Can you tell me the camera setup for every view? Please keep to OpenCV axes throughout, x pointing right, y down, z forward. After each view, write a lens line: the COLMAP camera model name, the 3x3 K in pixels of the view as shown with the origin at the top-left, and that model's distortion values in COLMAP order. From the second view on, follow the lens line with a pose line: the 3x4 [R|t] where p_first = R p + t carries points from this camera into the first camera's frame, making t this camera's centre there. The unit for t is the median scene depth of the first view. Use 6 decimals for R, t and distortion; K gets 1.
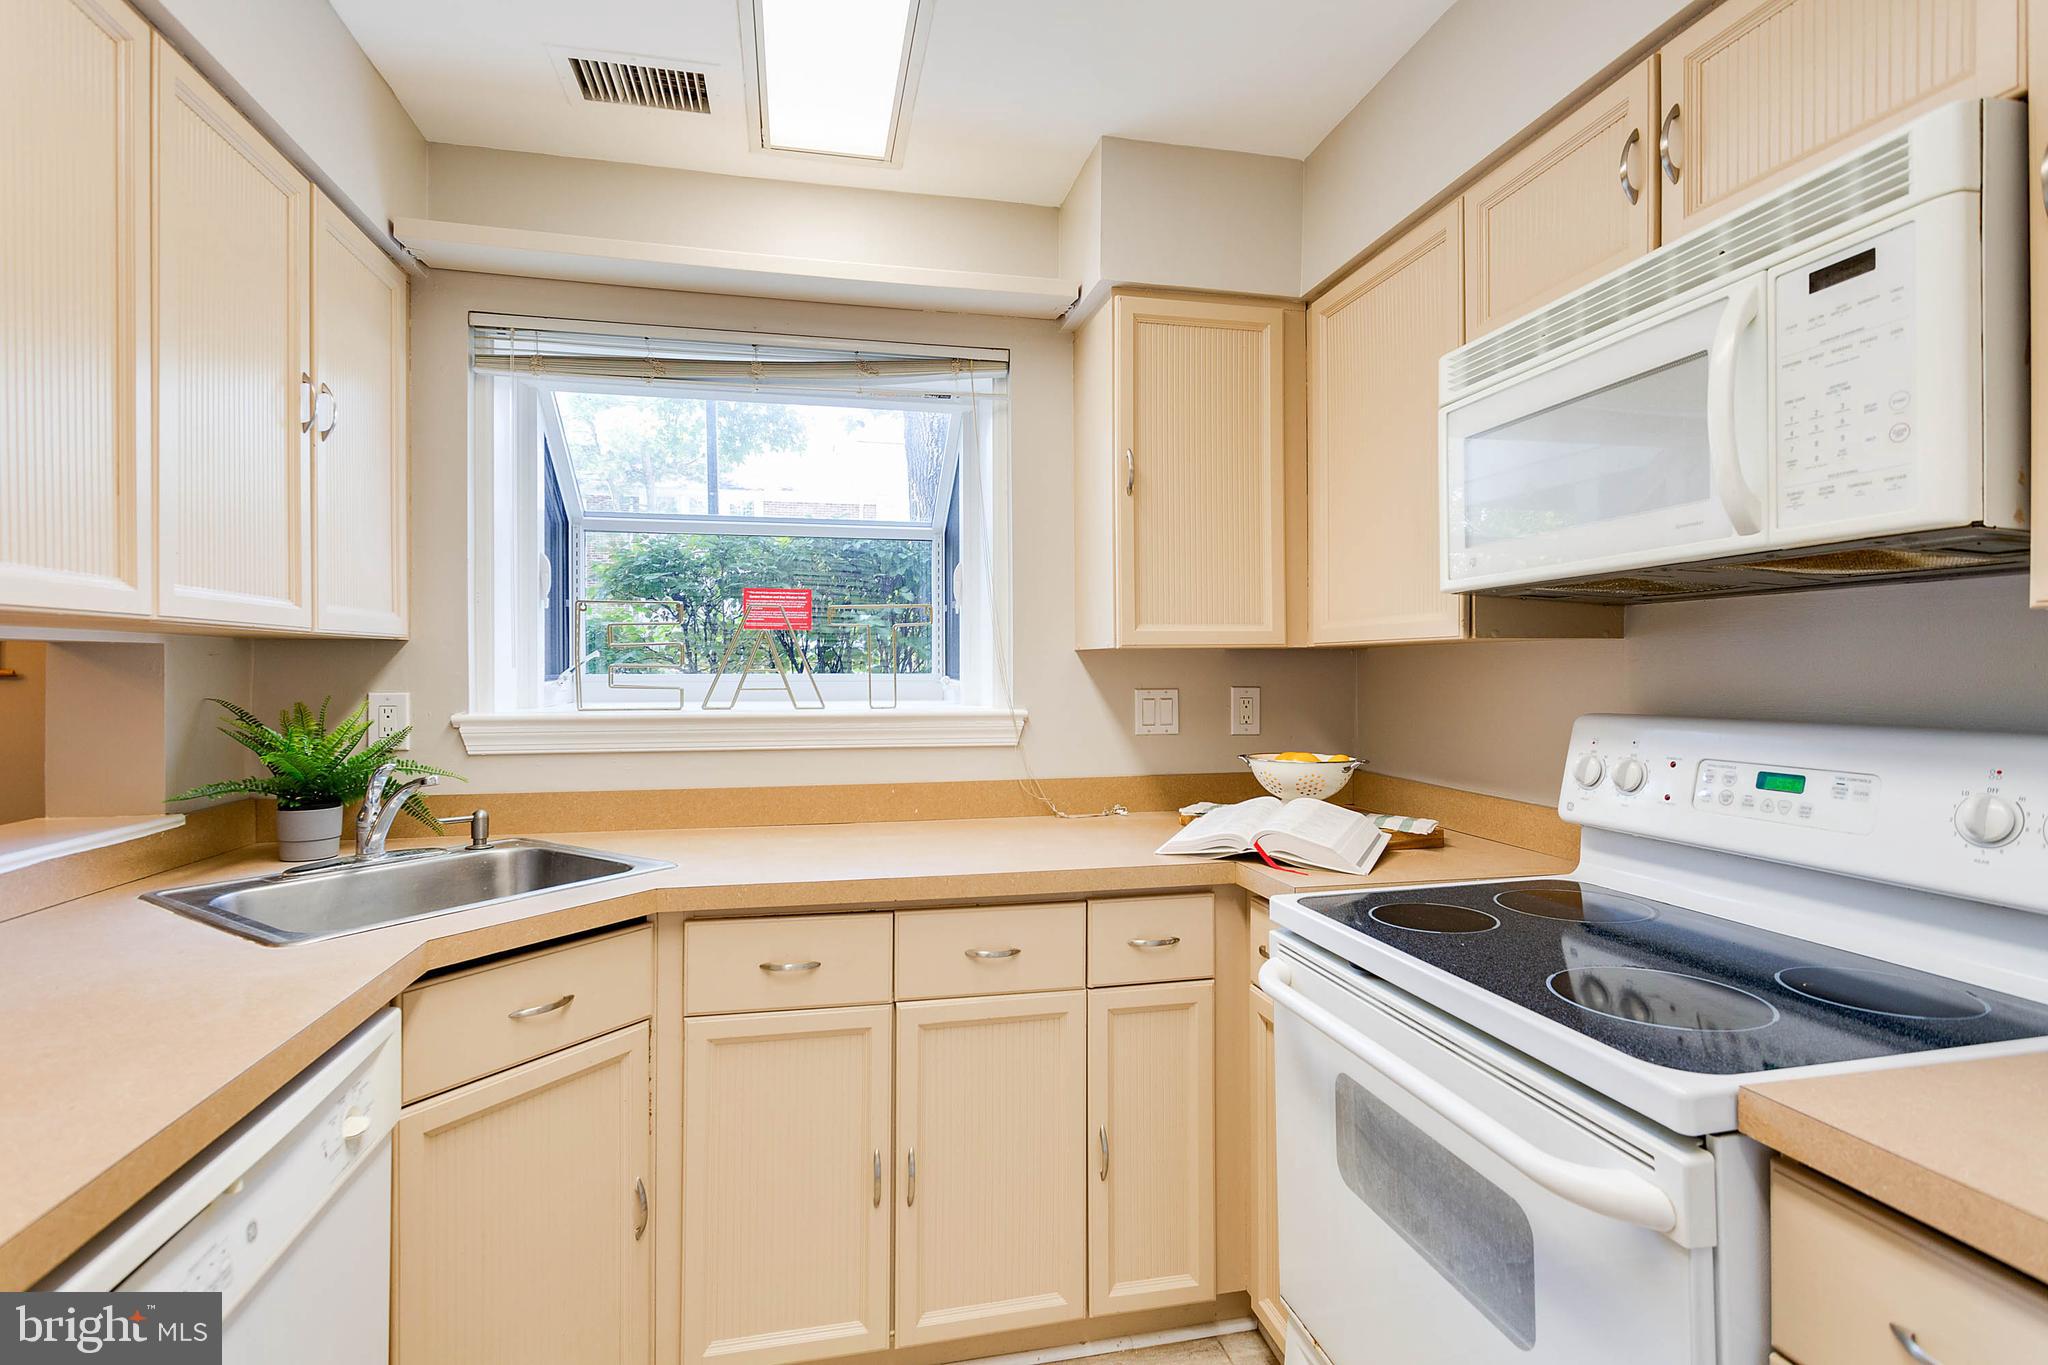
lens RADIAL K [[971.7, 0, 1010.4], [0, 971.7, 665.2], [0, 0, 1]] dist [0.002182, 0.002111]
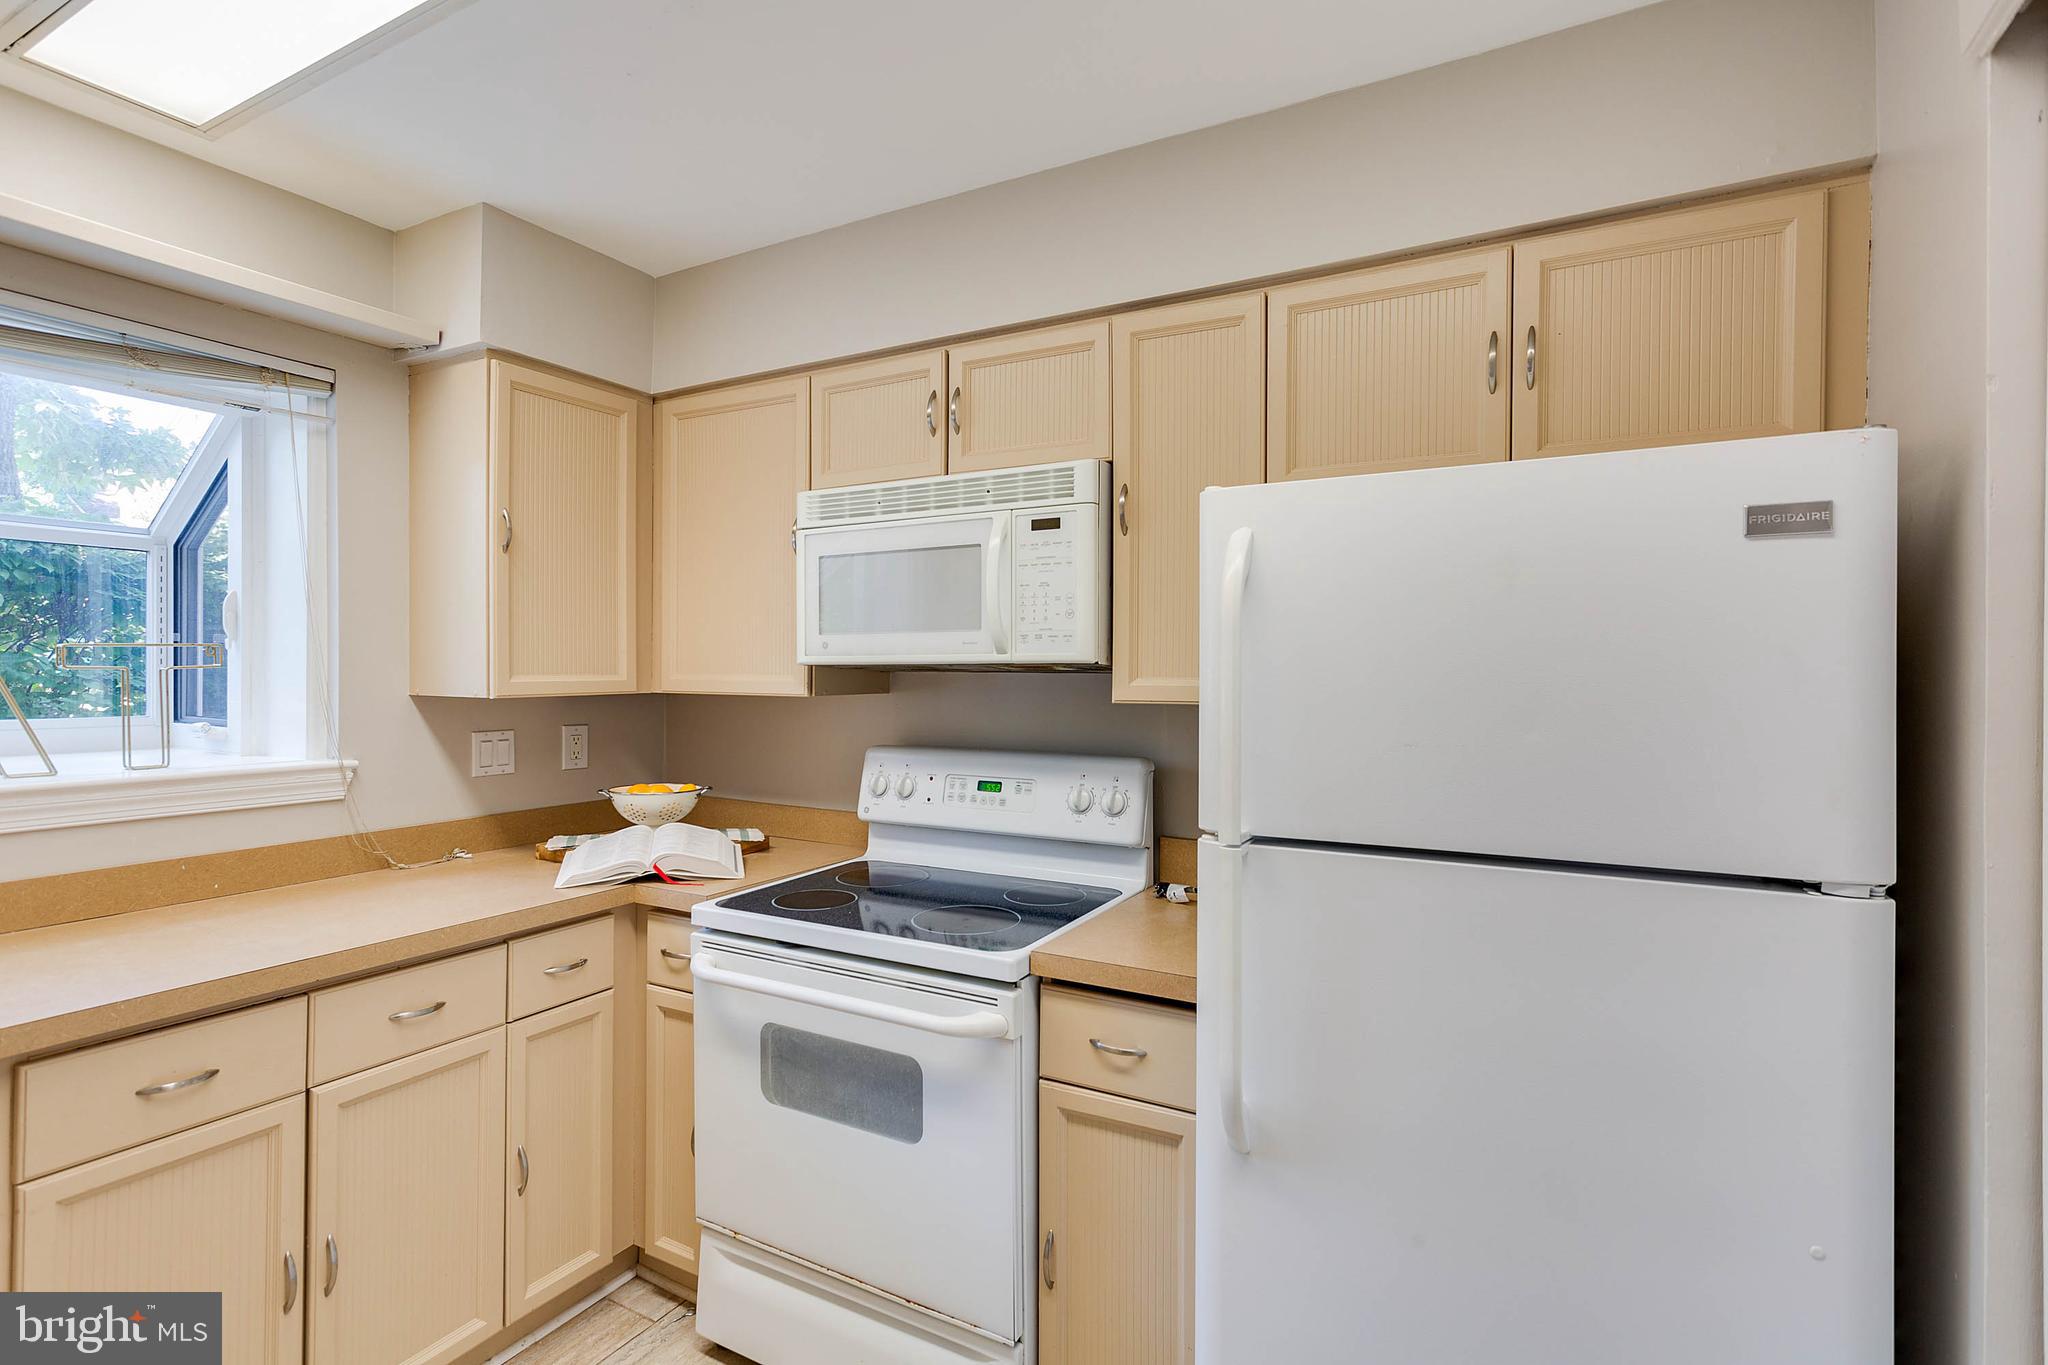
lens RADIAL K [[971.7, 0, 1017.7], [0, 971.7, 674.7], [0, 0, 1]] dist [0.002182, 0.002111]
pose [[0.661624, 0.003941, 0.749825, -0.373894], [-0.012060, 0.999913, 0.005386, -0.069803], [-0.749739, -0.012606, 0.661614, -0.139159]]
